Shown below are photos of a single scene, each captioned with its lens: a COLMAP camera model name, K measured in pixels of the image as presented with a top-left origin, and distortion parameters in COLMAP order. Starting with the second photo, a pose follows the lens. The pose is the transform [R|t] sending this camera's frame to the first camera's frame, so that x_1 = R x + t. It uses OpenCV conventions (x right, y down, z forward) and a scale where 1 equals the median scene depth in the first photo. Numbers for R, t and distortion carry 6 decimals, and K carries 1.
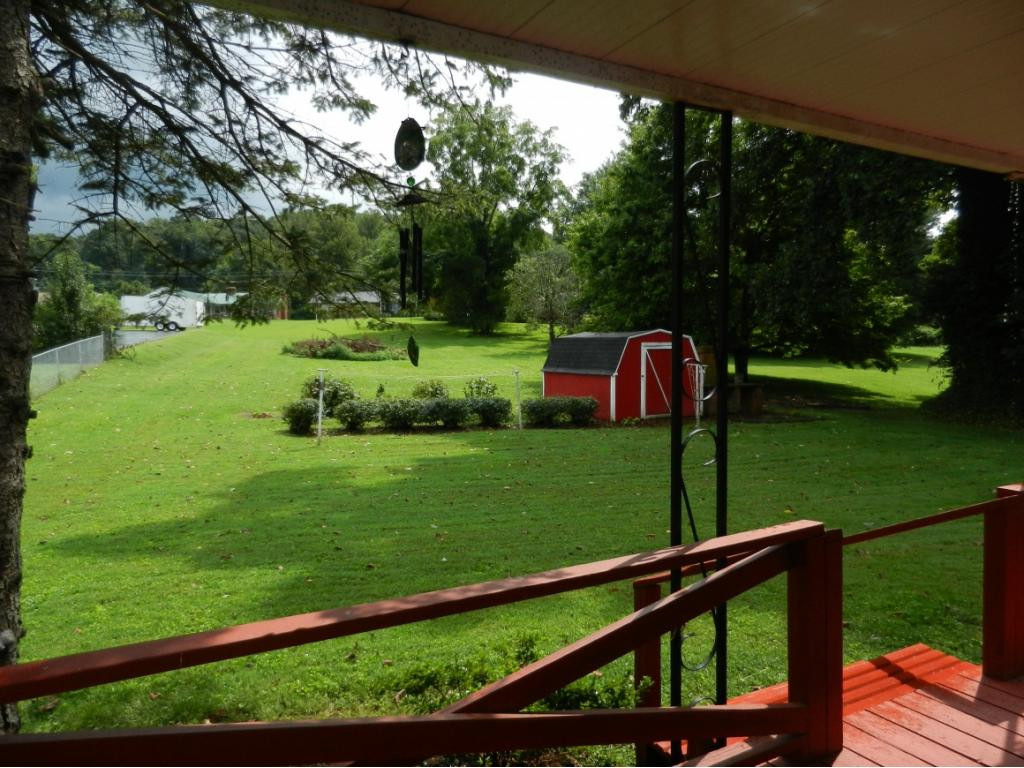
lens RADIAL K [[757.6, 0, 505.8], [0, 757.6, 377.0], [0, 0, 1]] dist [0.000422, 0.009403]
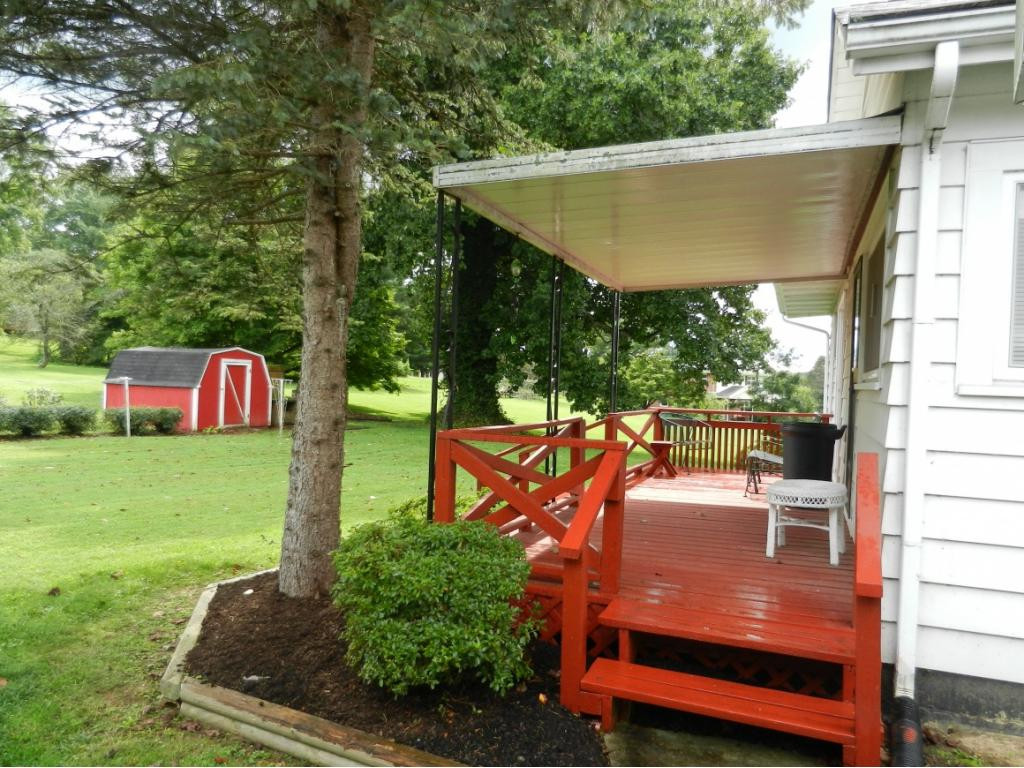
lens RADIAL K [[749.7, 0, 518.1], [0, 749.7, 385.1], [0, 0, 1]] dist [0.004455, 0.001061]
pose [[0.771716, 0.027243, 0.635384, -0.173489], [-0.010411, 0.999489, -0.030209, 0.020893], [-0.635882, 0.016697, 0.771605, -0.104851]]
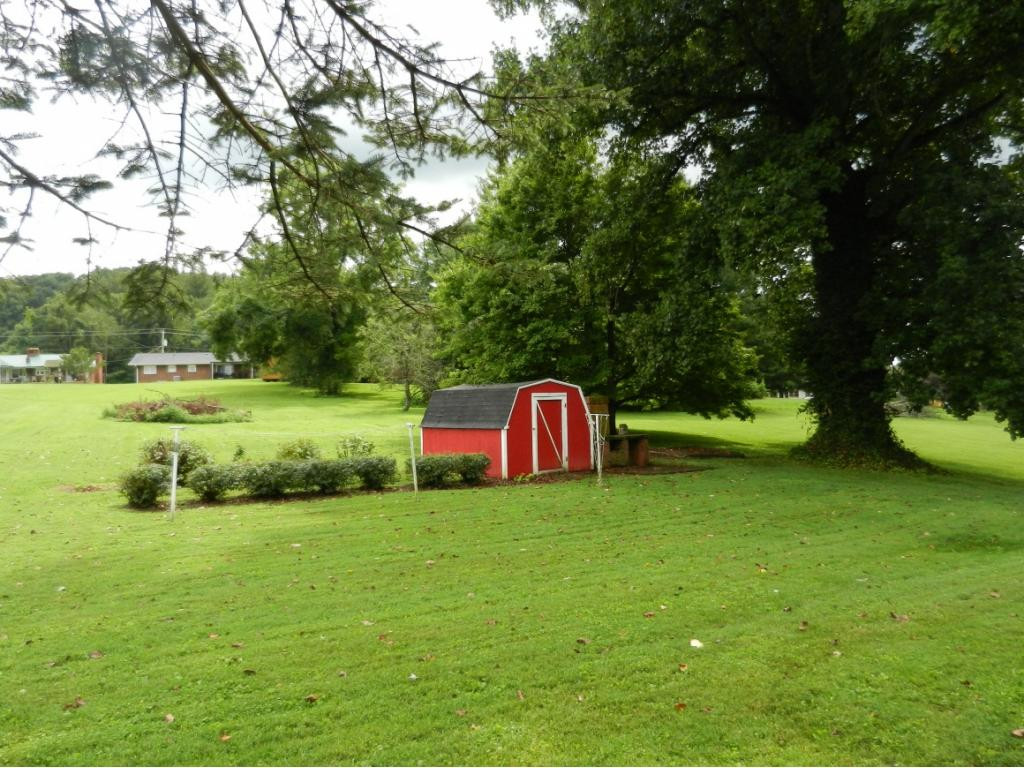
lens RADIAL K [[757.6, 0, 505.8], [0, 757.6, 377.0], [0, 0, 1]] dist [0.000422, 0.009403]
pose [[0.977443, -0.011295, 0.210899, -0.047905], [0.028374, 0.996539, -0.078136, 0.007113], [-0.209286, 0.082358, 0.974380, 0.091833]]
